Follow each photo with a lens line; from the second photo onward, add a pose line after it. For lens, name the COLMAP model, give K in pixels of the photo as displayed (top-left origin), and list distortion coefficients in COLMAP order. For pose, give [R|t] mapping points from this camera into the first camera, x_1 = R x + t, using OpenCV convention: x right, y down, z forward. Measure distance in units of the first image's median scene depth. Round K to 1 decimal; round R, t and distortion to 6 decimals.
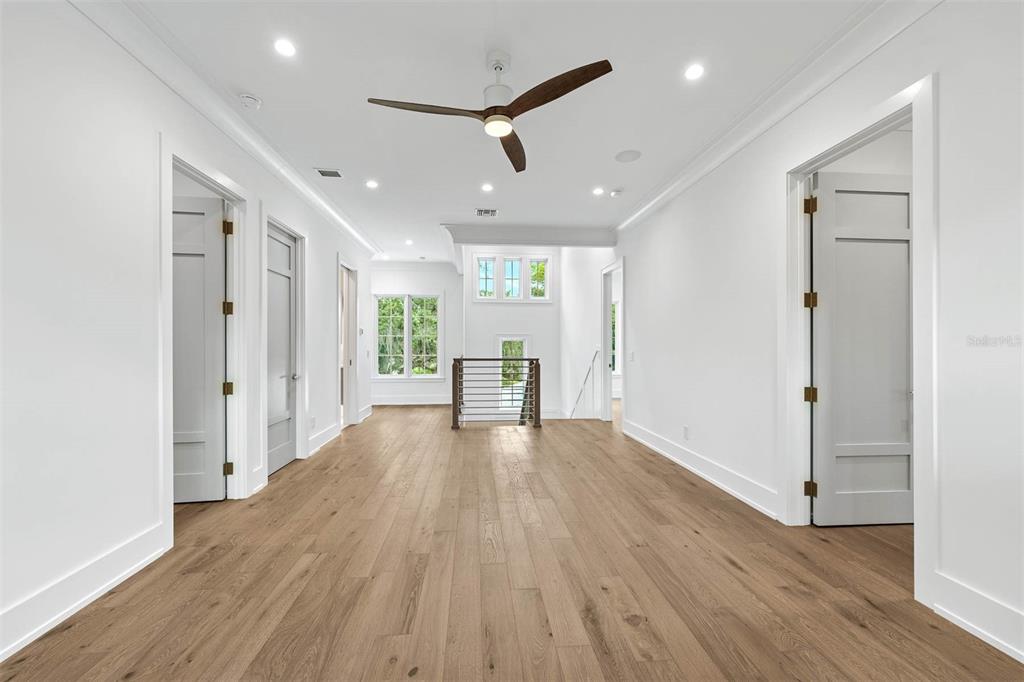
lens RADIAL K [[414.0, 0, 511.2], [0, 414.0, 342.6], [0, 0, 1]] dist [0.001062, 0.000191]
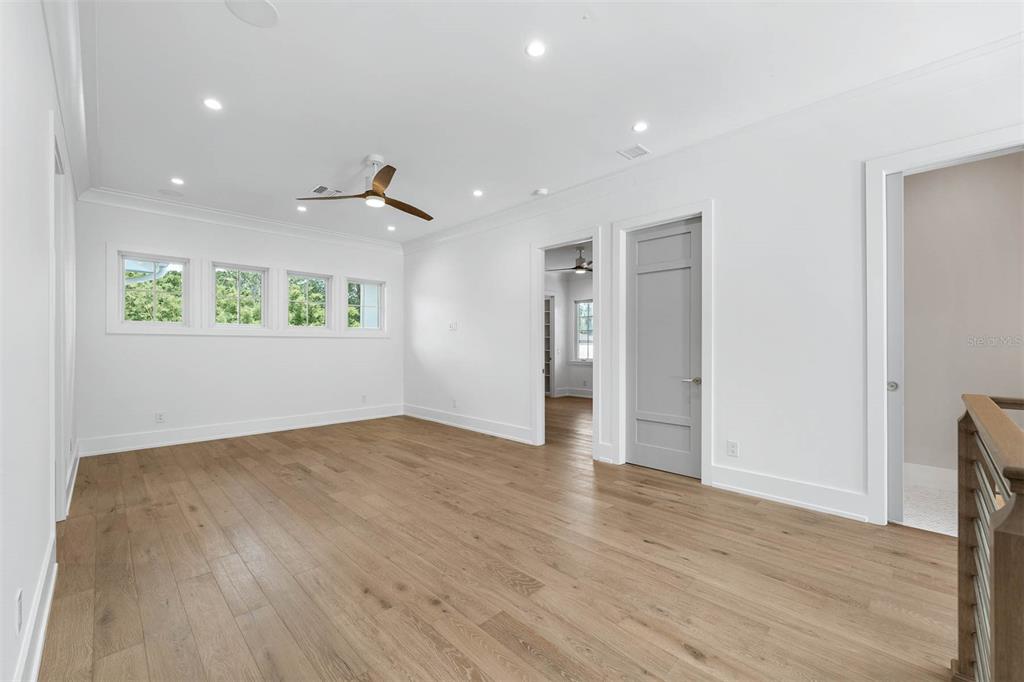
lens RADIAL K [[414.0, 0, 510.0], [0, 414.0, 346.6], [0, 0, 1]] dist [0.001062, 0.000191]
pose [[-0.774718, 0.001147, -0.632306, 0.584177], [0.006683, 0.999957, -0.006375, 0.028685], [0.632272, -0.009165, -0.774692, 2.647804]]
